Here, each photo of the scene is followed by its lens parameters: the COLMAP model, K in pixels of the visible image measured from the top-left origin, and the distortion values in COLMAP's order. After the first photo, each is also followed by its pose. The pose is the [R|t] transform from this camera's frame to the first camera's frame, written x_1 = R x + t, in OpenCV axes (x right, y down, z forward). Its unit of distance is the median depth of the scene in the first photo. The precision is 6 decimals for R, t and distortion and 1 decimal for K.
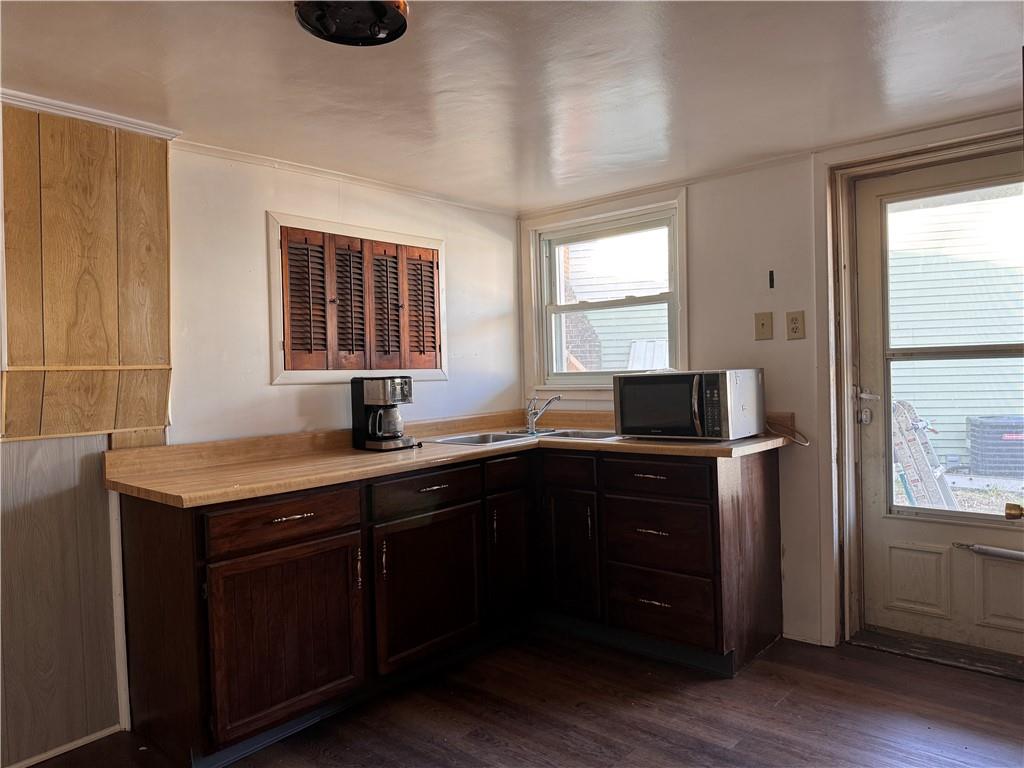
lens RADIAL K [[728.8, 0, 512.9], [0, 728.8, 384.0], [0, 0, 1]] dist [0.050416, -0.080695]
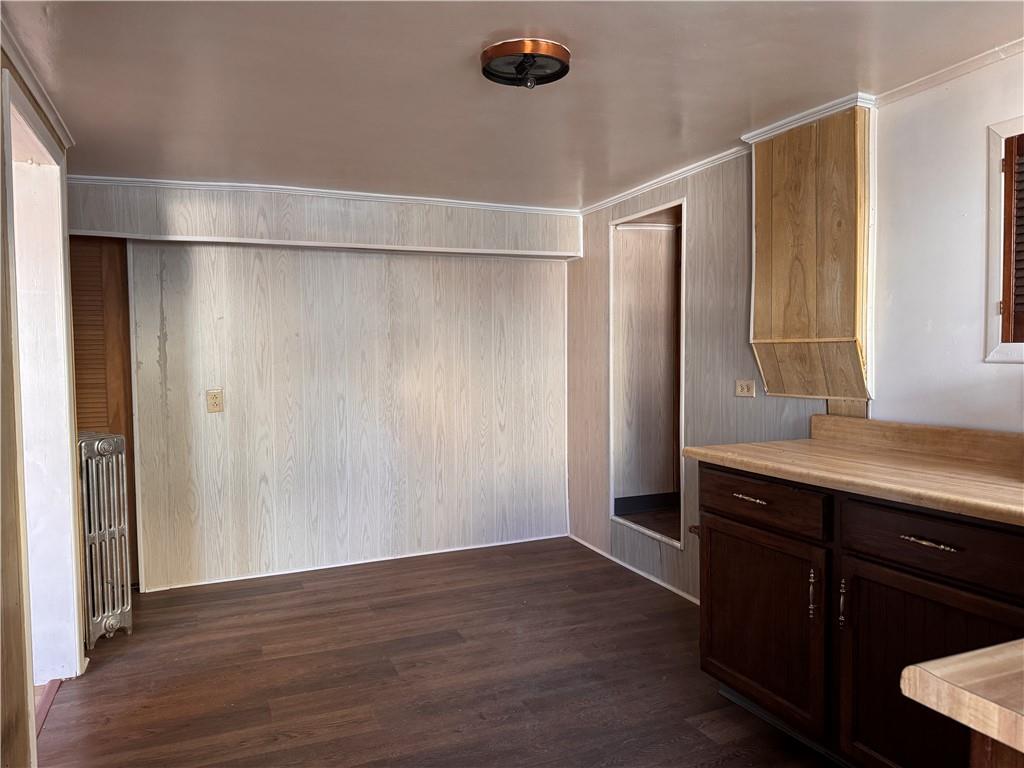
lens RADIAL K [[728.8, 0, 511.7], [0, 728.8, 386.6], [0, 0, 1]] dist [0.050416, -0.080695]
pose [[-0.442428, 0.072045, -0.893905, 0.656205], [0.002183, 0.996851, 0.079261, -0.040919], [0.896801, 0.033116, -0.441192, 1.074901]]
